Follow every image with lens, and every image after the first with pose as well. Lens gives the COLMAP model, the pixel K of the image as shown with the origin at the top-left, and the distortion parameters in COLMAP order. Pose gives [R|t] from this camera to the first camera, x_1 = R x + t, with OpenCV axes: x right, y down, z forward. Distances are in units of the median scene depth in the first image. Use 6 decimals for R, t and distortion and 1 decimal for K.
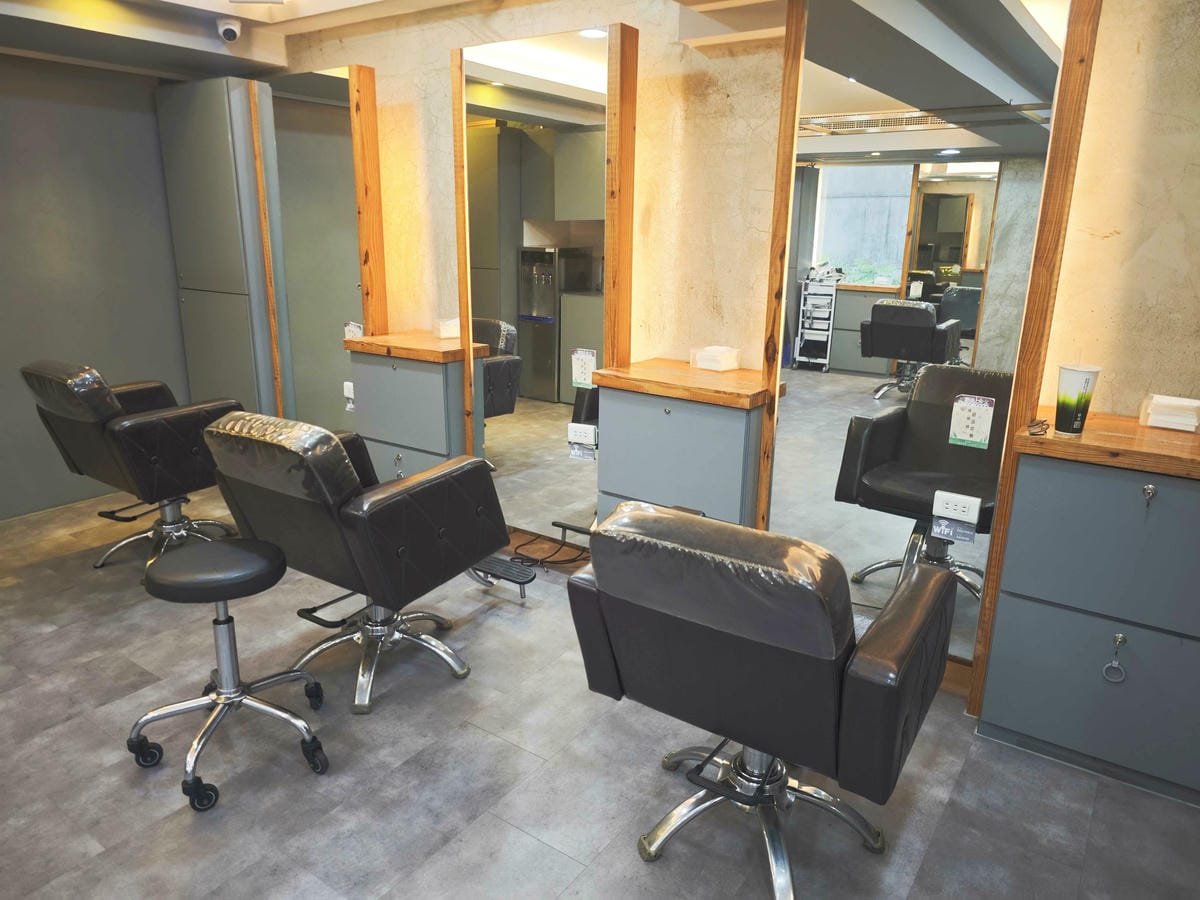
lens RADIAL K [[814.3, 0, 600.0], [0, 814.3, 450.0], [0, 0, 1]] dist [0.000662, -0.000354]
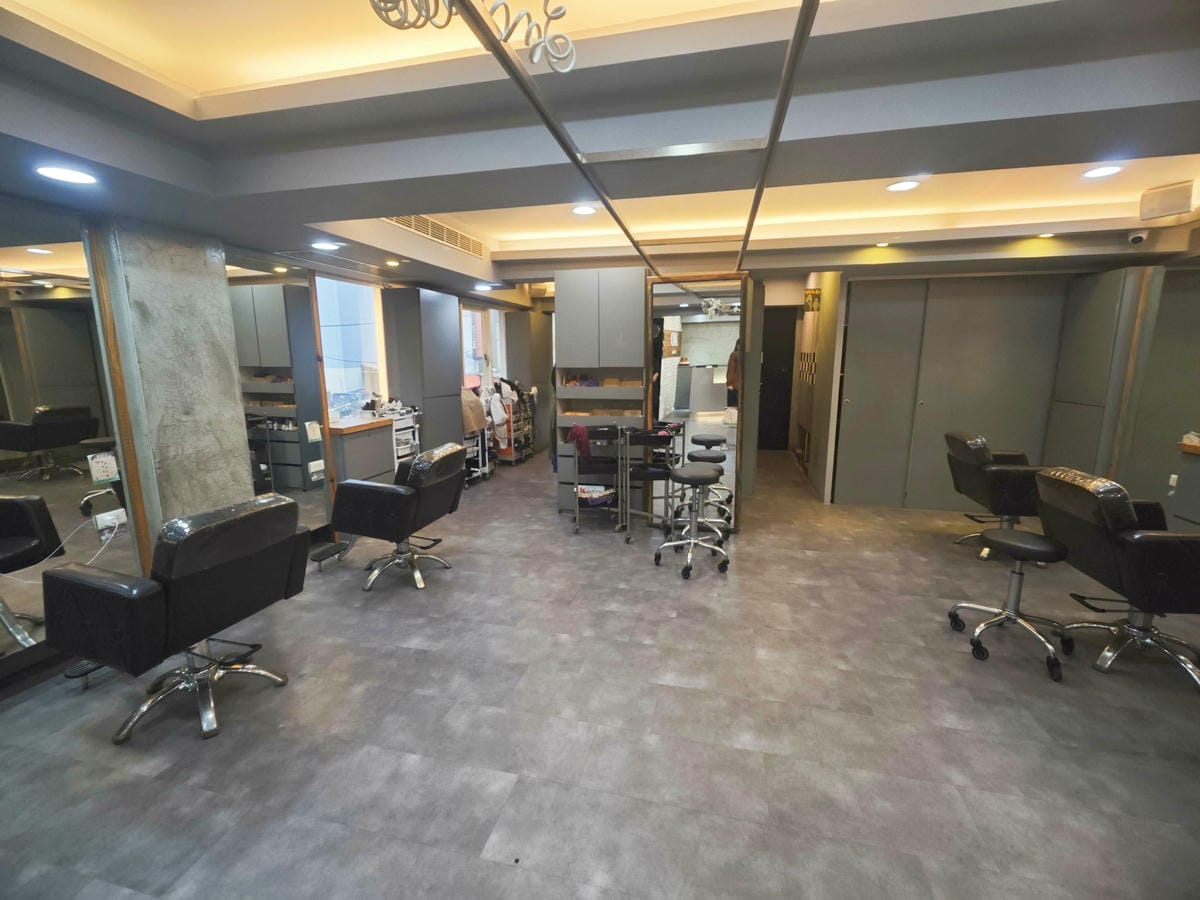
lens RADIAL K [[525.6, 0, 600.0], [0, 525.6, 450.0], [0, 0, 1]] dist [-0.000729, 0.000141]
pose [[0.366423, 0.148647, -0.918498, 0.219365], [-0.239189, 0.969030, 0.061403, 0.082931], [0.899179, 0.197195, 0.390629, -0.336846]]
